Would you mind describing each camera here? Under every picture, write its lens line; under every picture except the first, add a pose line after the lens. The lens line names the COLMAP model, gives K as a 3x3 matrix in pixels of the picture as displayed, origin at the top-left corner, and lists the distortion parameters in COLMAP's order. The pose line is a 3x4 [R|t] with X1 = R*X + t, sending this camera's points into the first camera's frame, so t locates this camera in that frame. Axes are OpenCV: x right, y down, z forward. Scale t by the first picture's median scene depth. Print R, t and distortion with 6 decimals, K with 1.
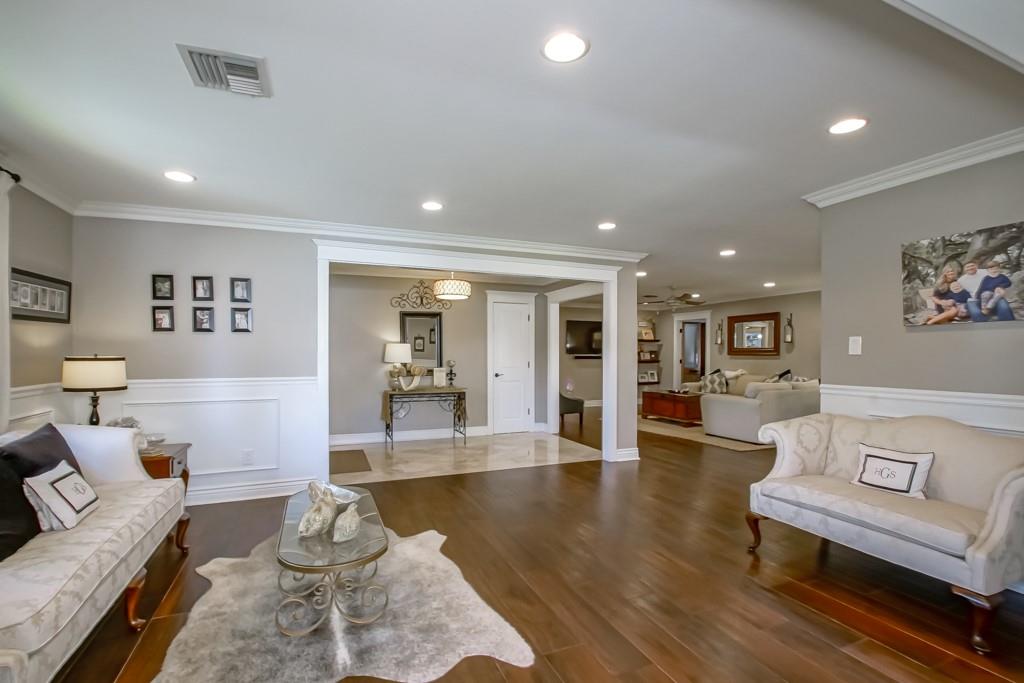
lens RADIAL K [[468.7, 0, 506.6], [0, 468.7, 358.6], [0, 0, 1]] dist [-0.004565, -0.001529]
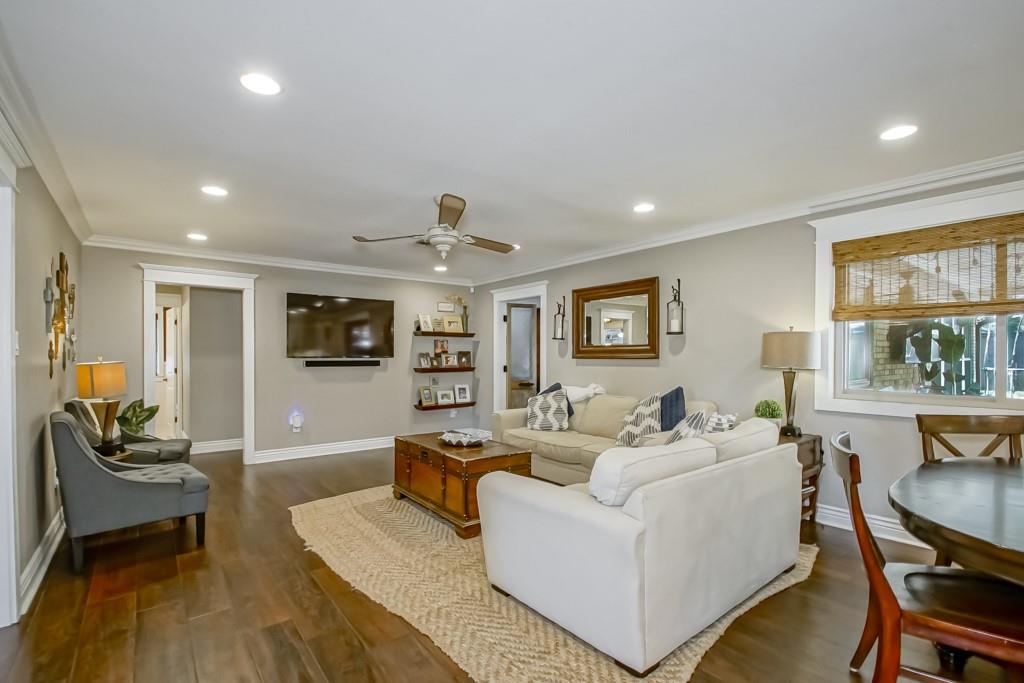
lens RADIAL K [[468.7, 0, 512.4], [0, 468.7, 351.9], [0, 0, 1]] dist [-0.004565, -0.001529]
pose [[0.963294, -0.002558, 0.268436, 0.214535], [0.008003, 0.999784, -0.019192, -0.004084], [-0.268329, 0.020636, 0.963106, 0.407260]]
